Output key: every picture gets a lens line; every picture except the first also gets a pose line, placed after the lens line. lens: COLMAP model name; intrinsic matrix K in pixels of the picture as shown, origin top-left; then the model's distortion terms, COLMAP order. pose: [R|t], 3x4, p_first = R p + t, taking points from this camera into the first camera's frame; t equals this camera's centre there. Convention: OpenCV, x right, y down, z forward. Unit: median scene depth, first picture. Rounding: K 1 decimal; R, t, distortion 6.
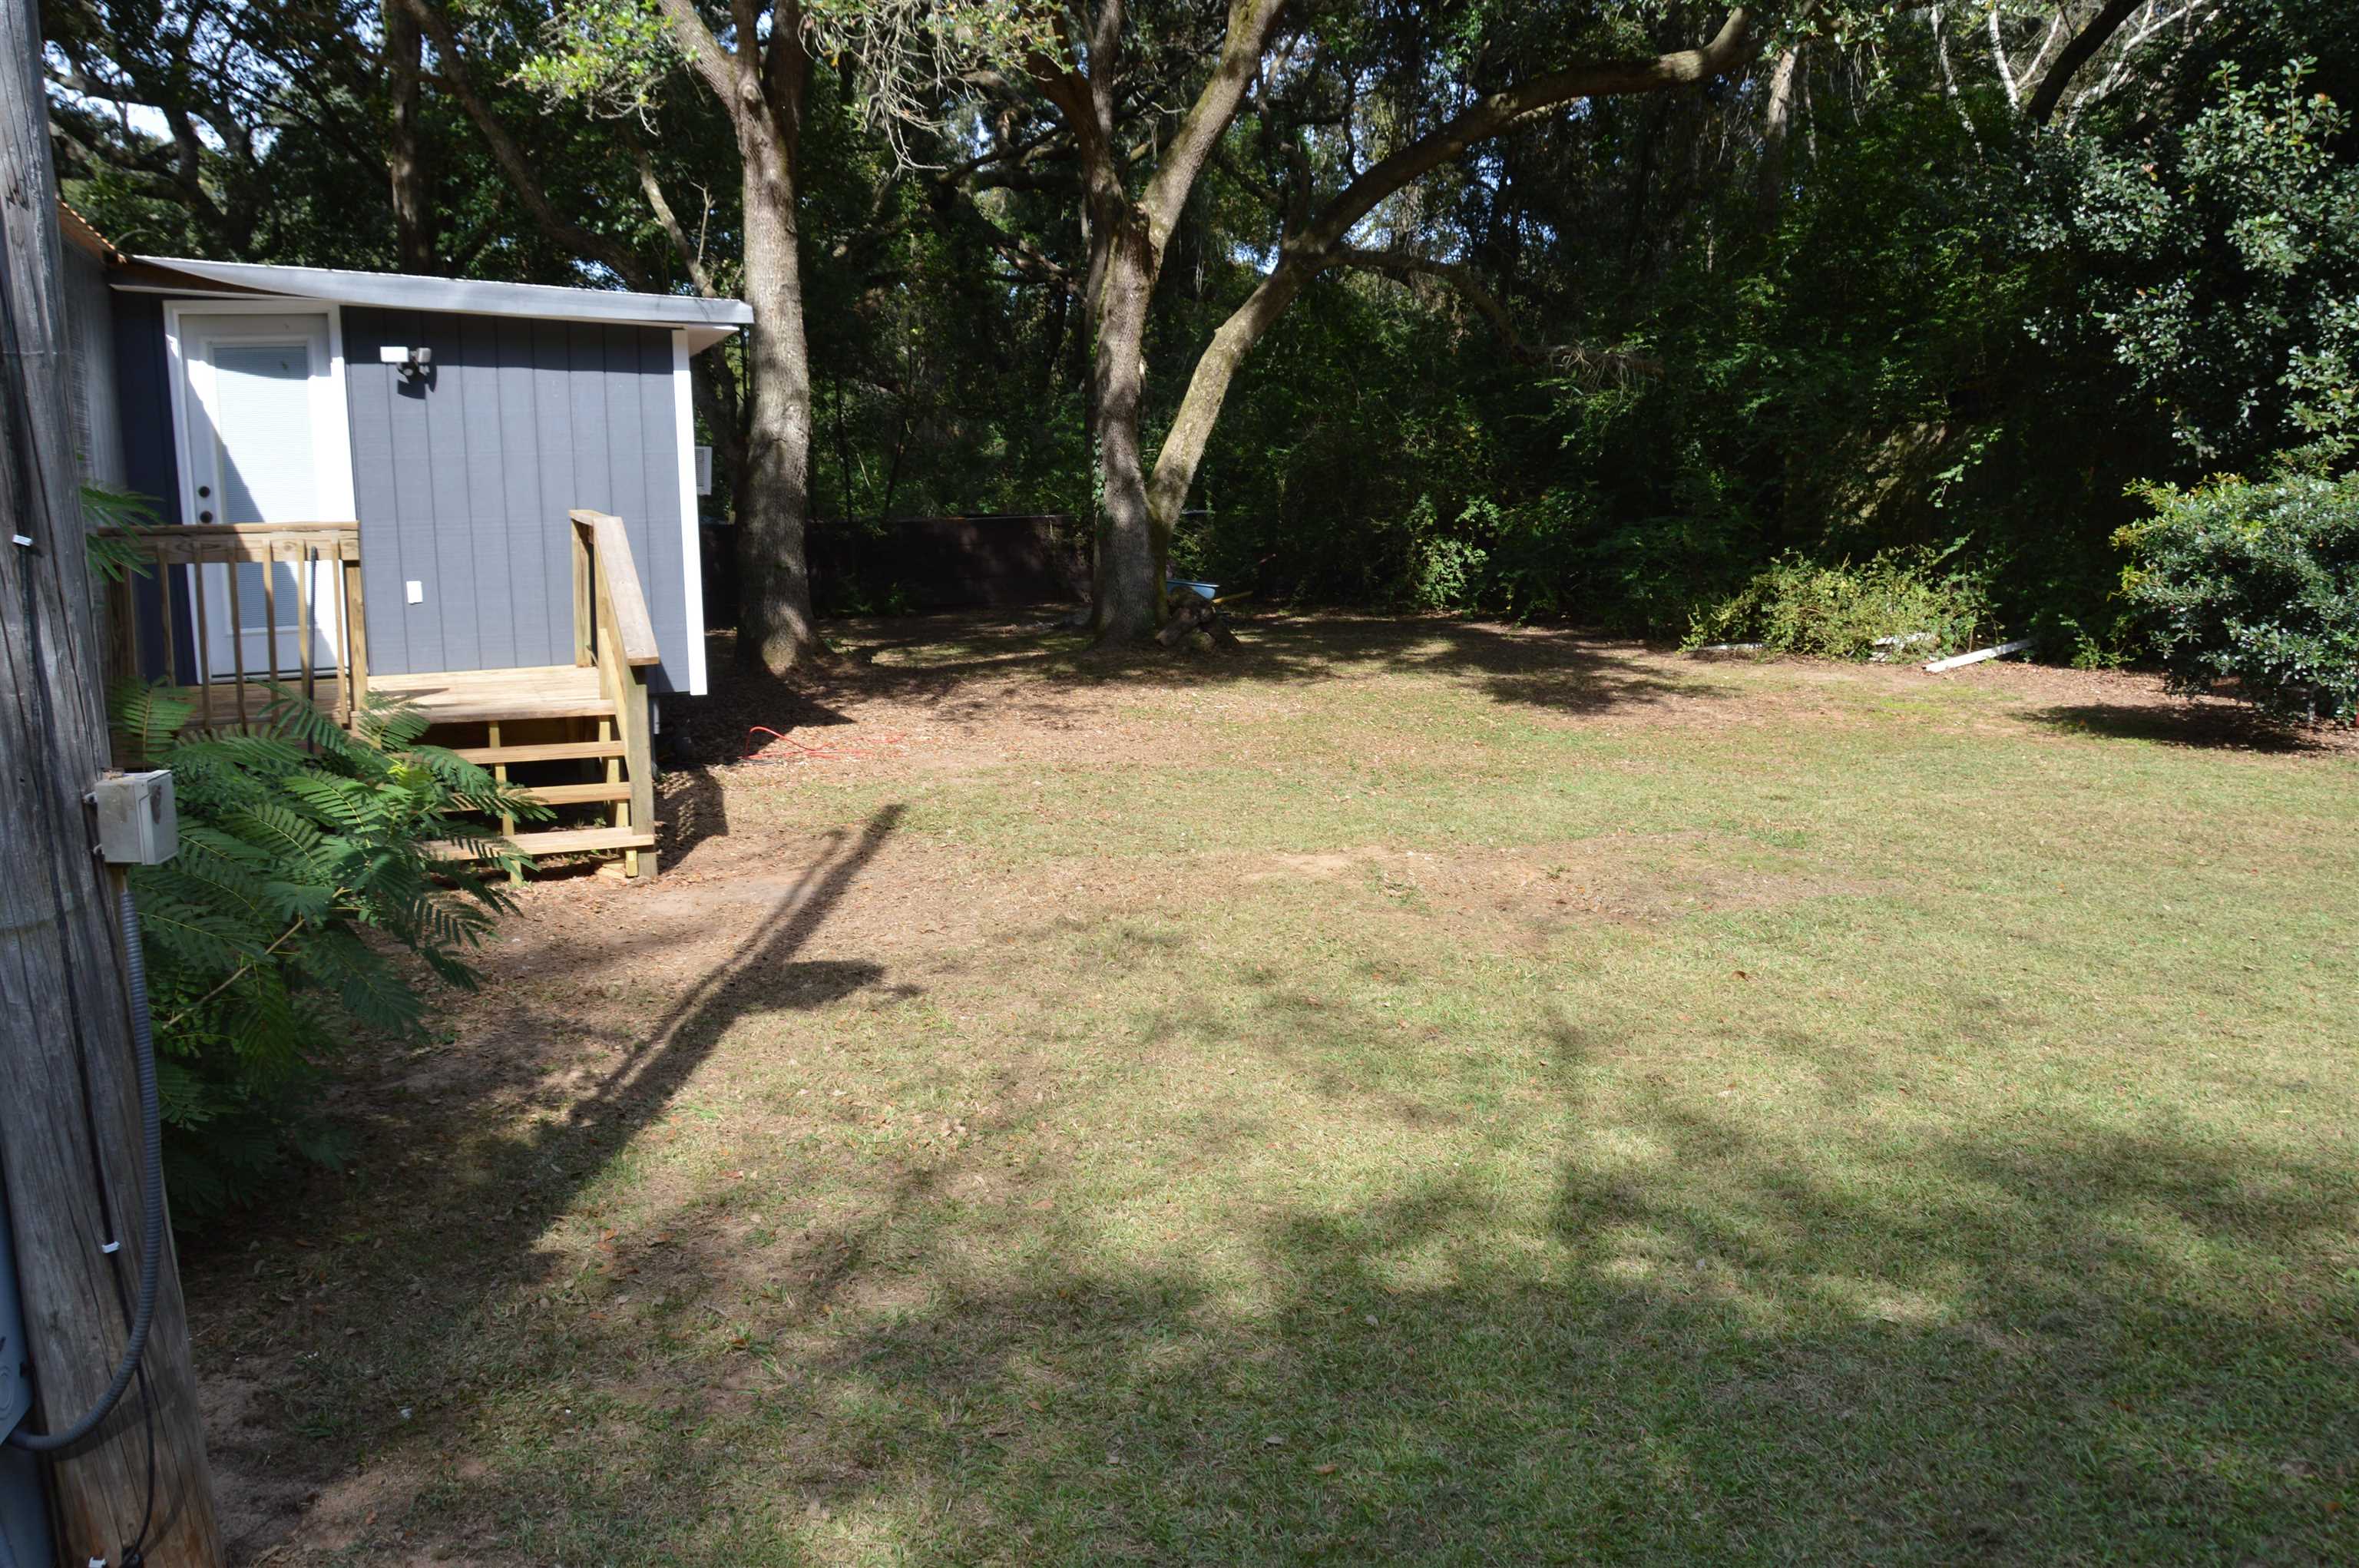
lens RADIAL K [[1886.4, 0, 1179.5], [0, 1886.4, 784.0], [0, 0, 1]] dist [-0.165686, 0.130042]
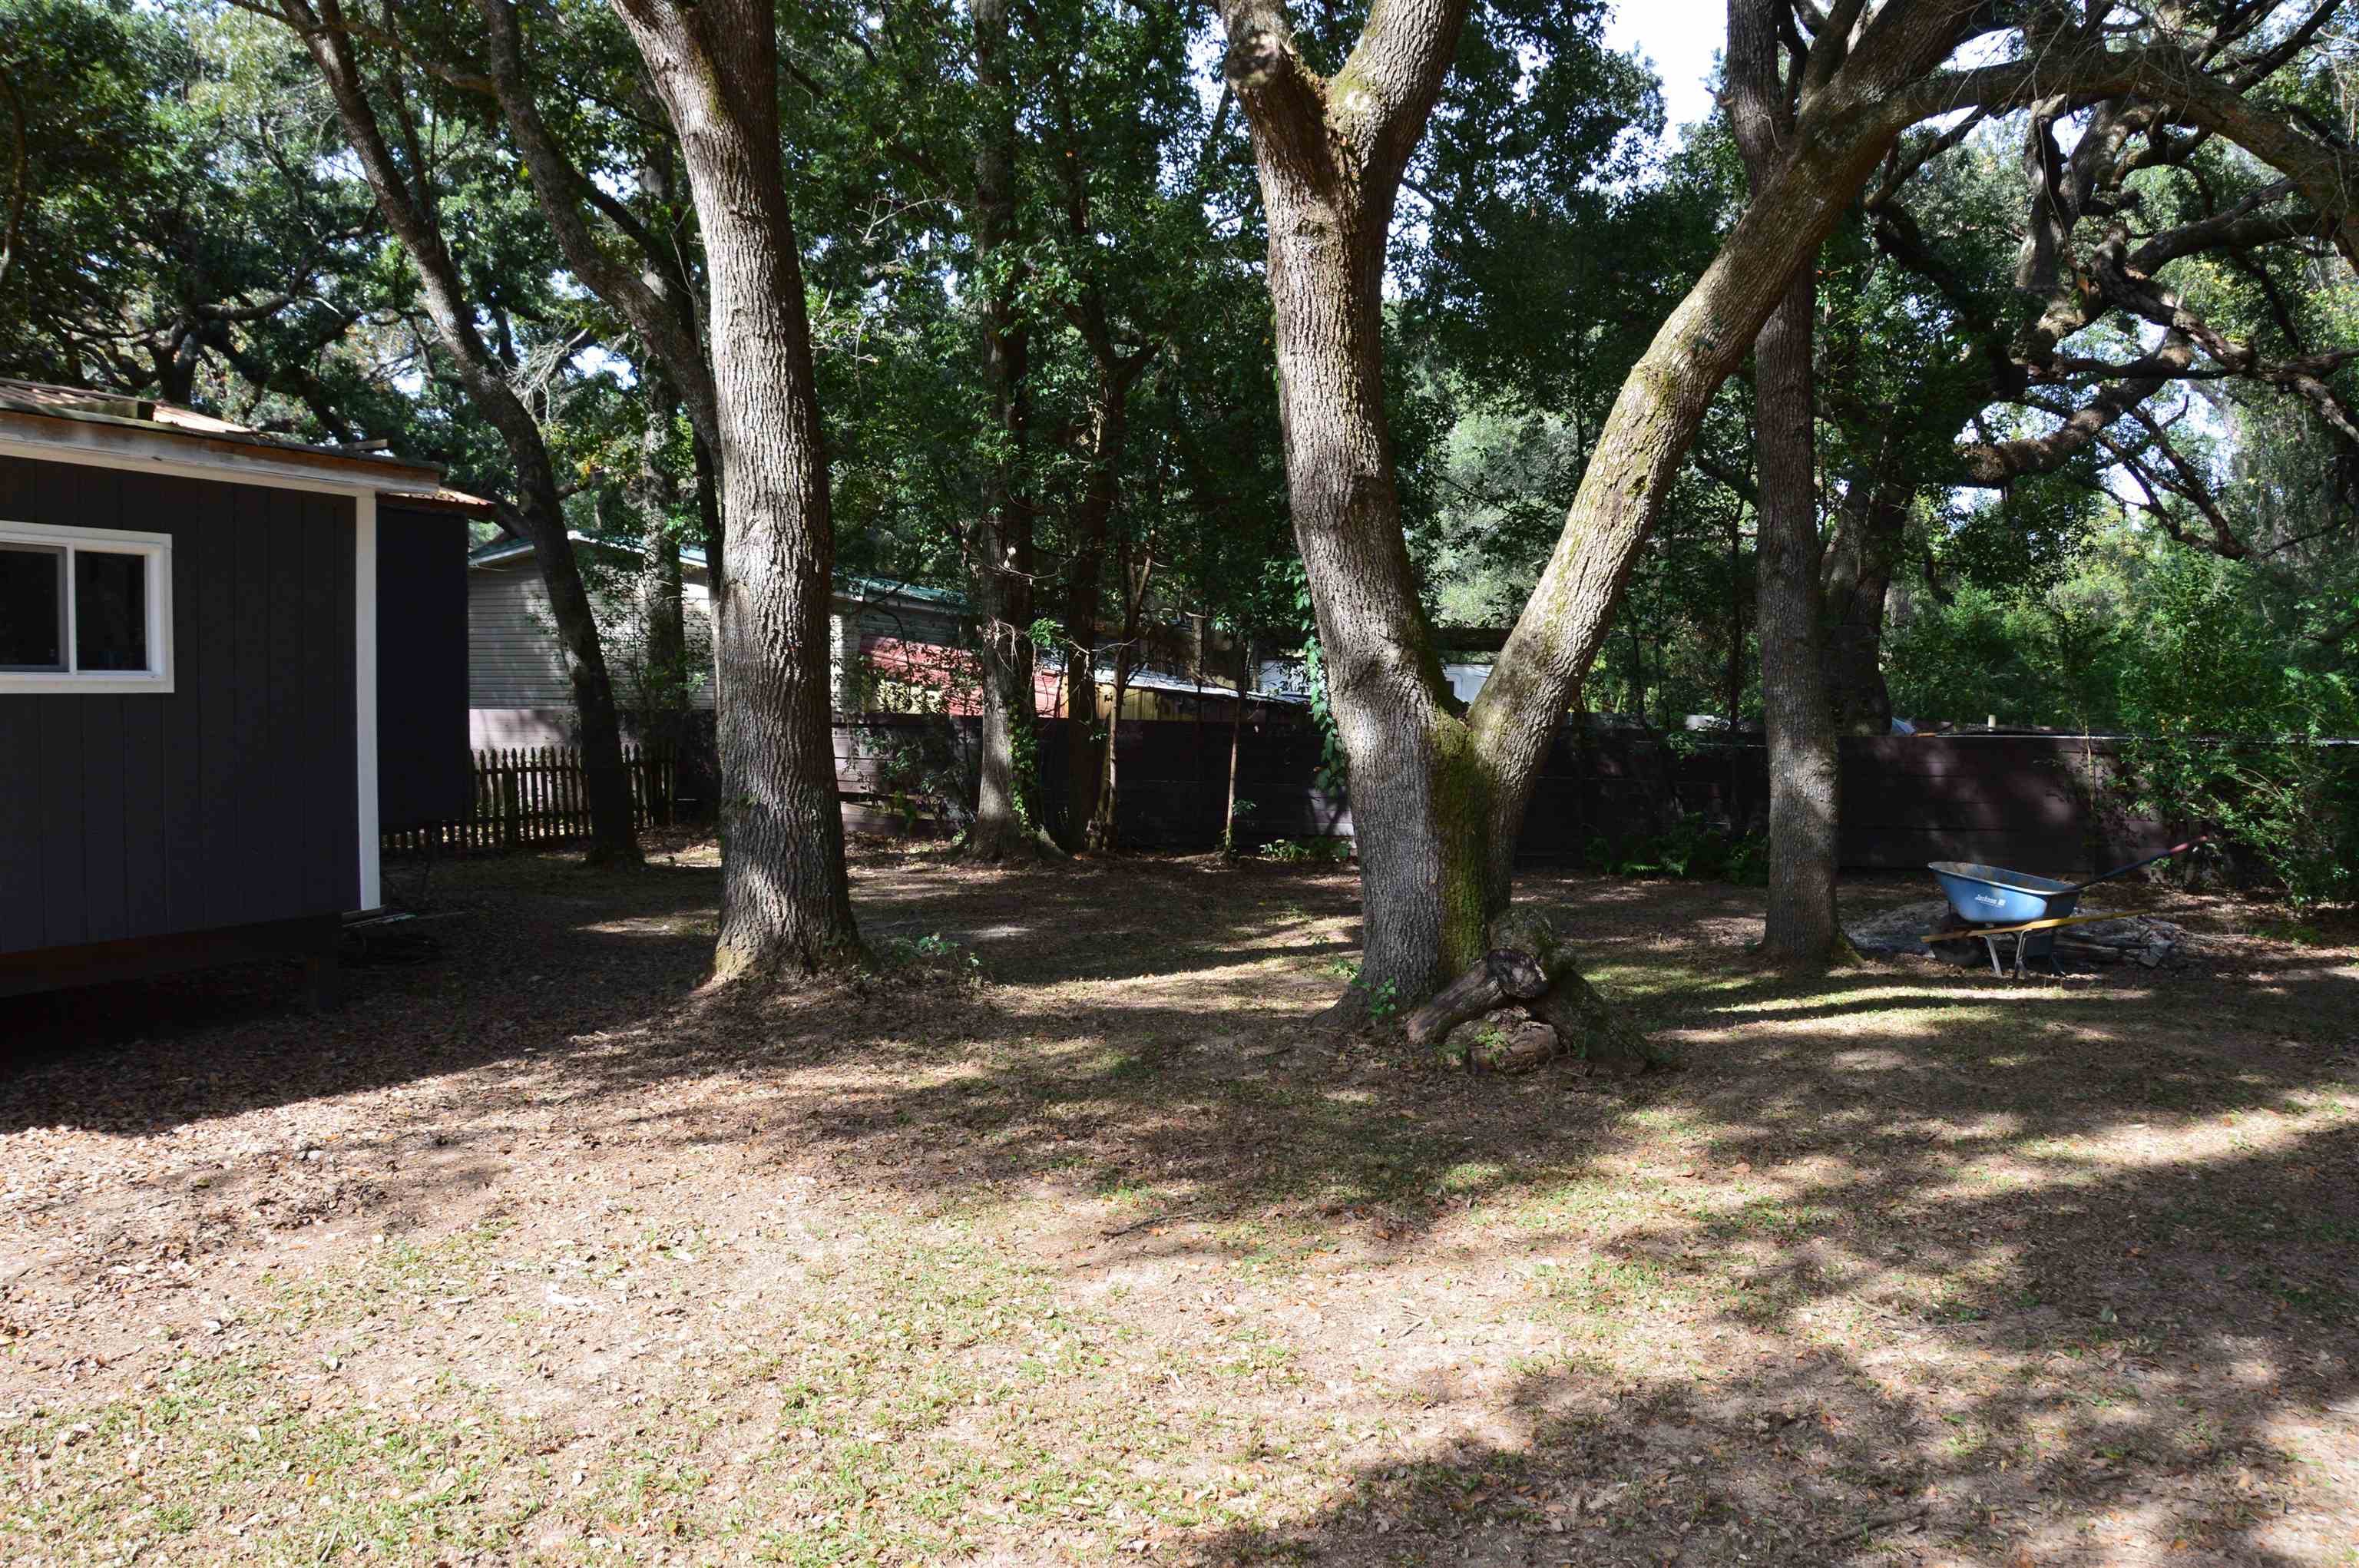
lens RADIAL K [[1886.4, 0, 1179.5], [0, 1886.4, 784.0], [0, 0, 1]] dist [-0.165686, 0.130042]
pose [[0.678684, 0.058972, -0.732059, 0.318652], [-0.131935, 0.990345, -0.042536, -0.125537], [0.722483, 0.125452, 0.679912, 0.770590]]
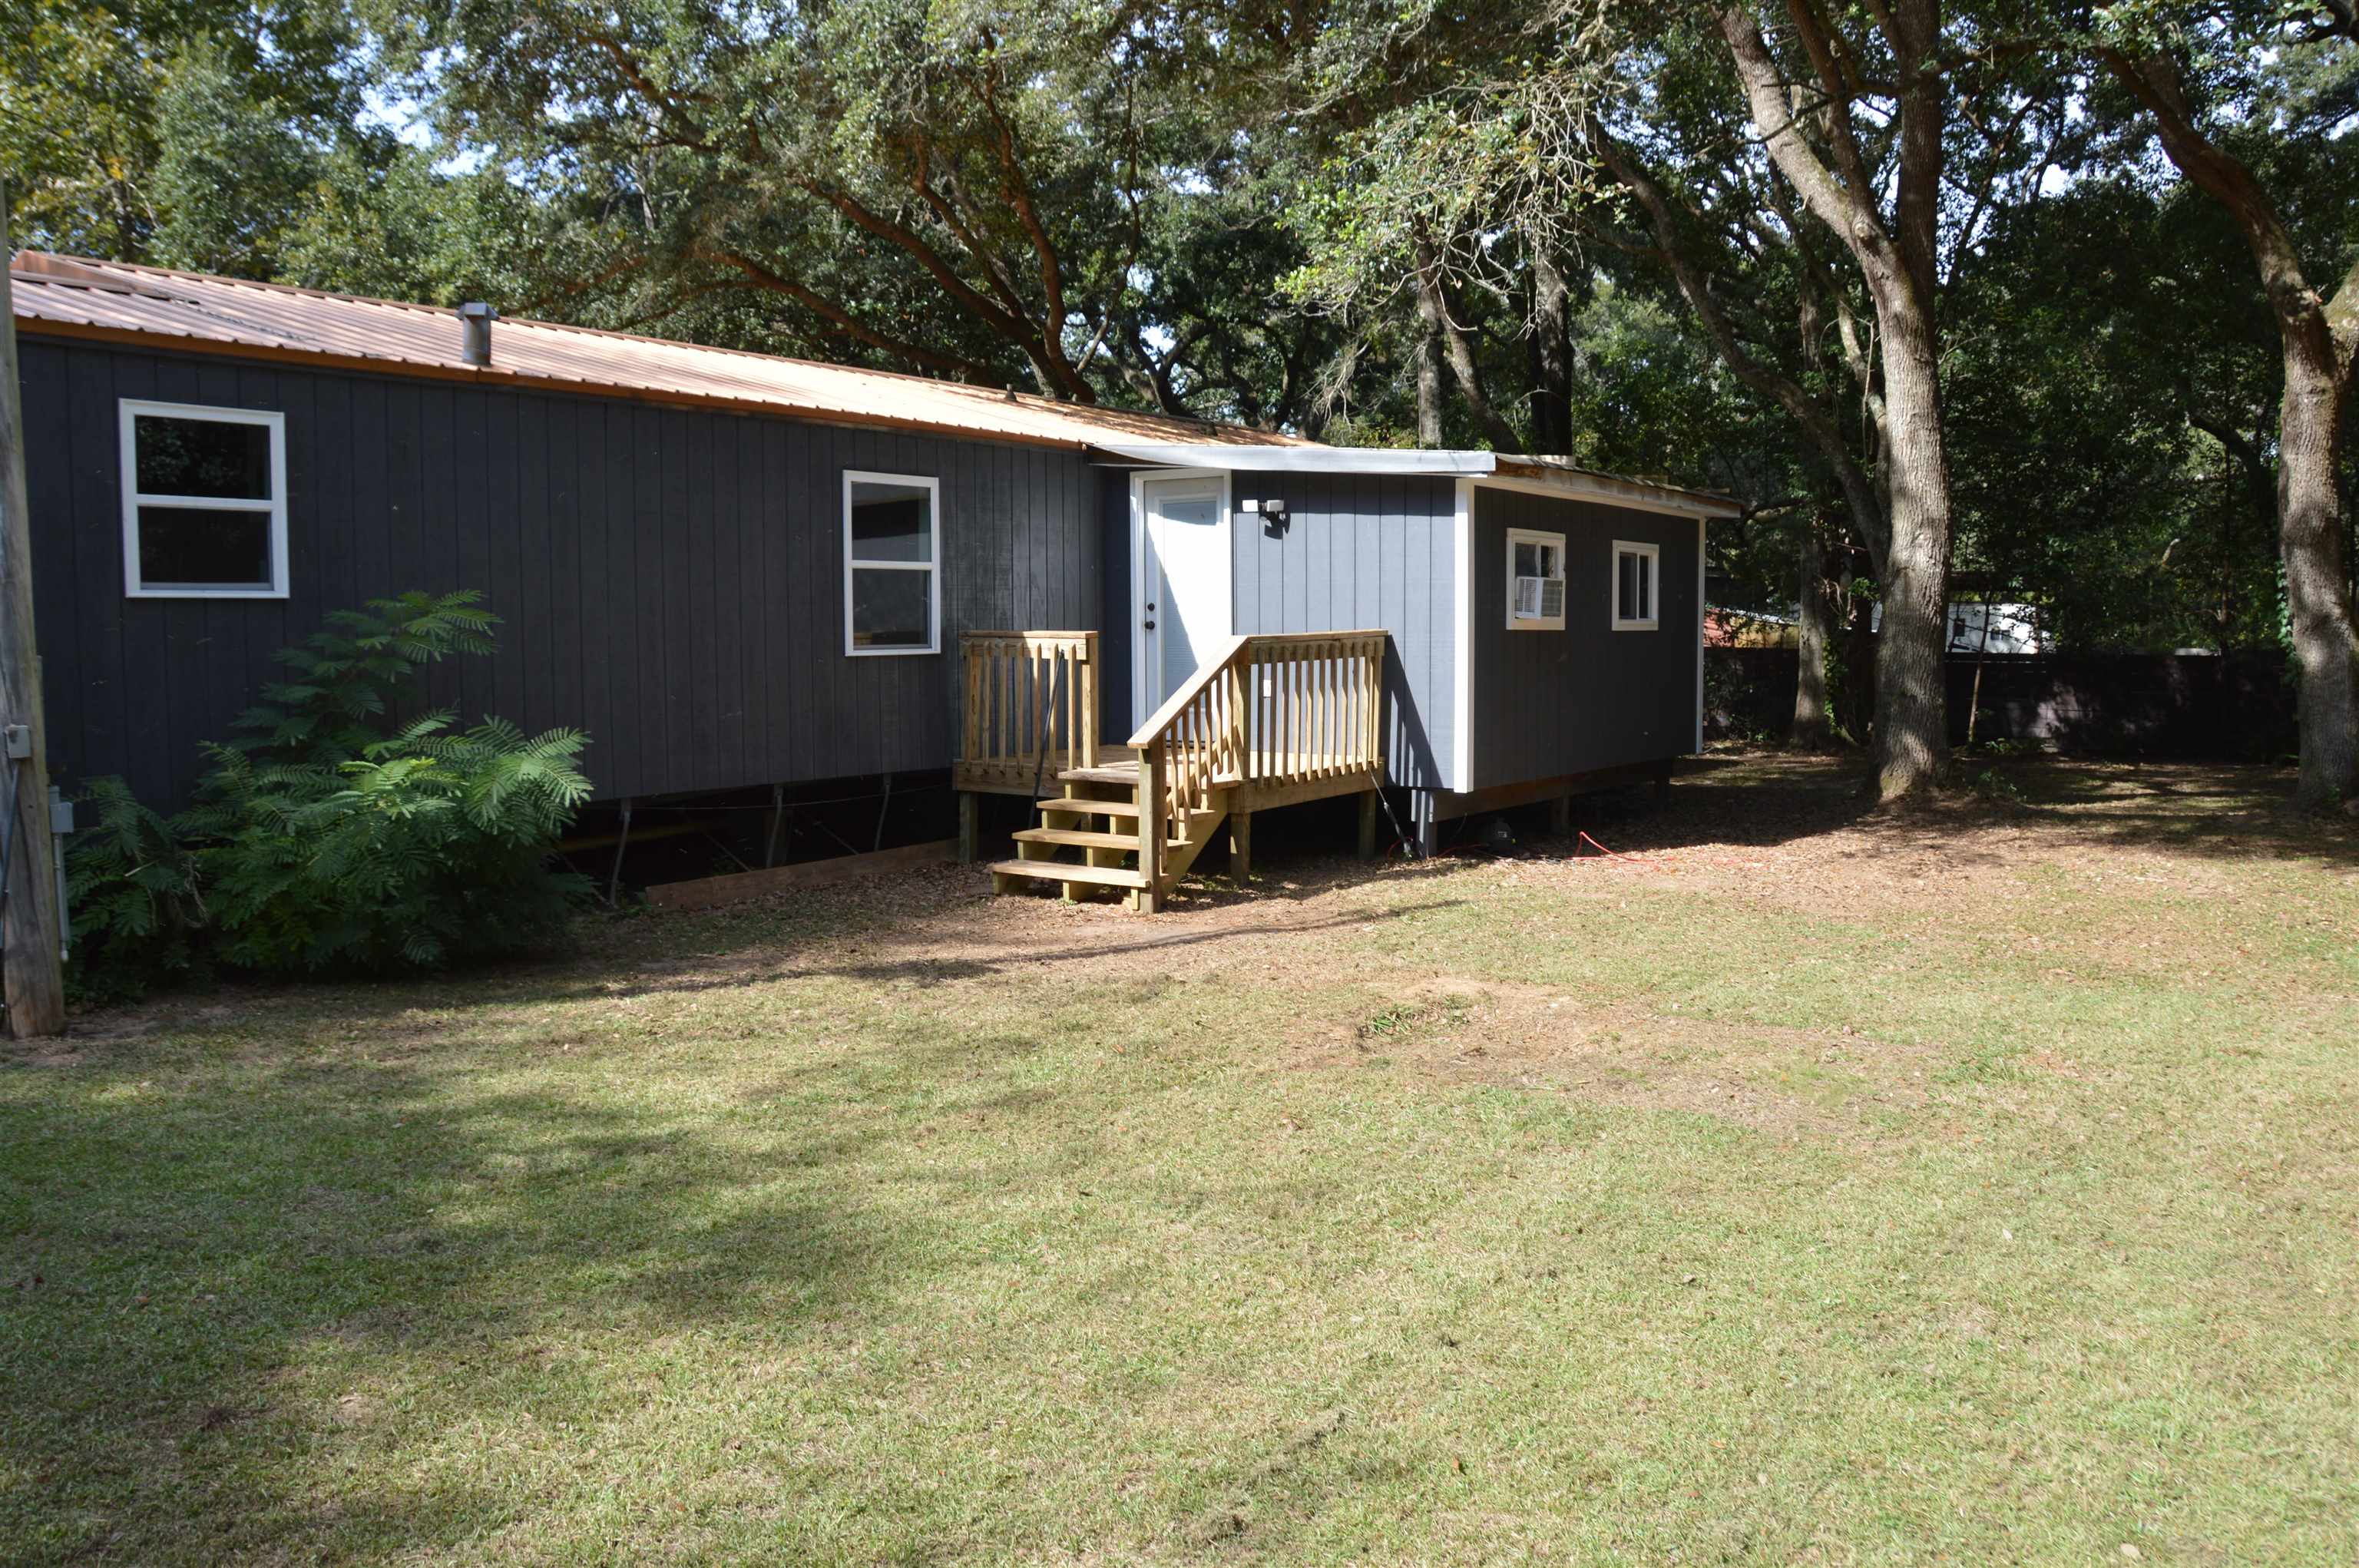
lens RADIAL K [[1886.4, 0, 1179.5], [0, 1886.4, 784.0], [0, 0, 1]] dist [-0.165686, 0.130042]
pose [[0.539550, 0.086932, -0.837453, 0.442725], [-0.136889, 0.990478, 0.014623, -0.032880], [0.830751, 0.106748, 0.546313, 0.157828]]
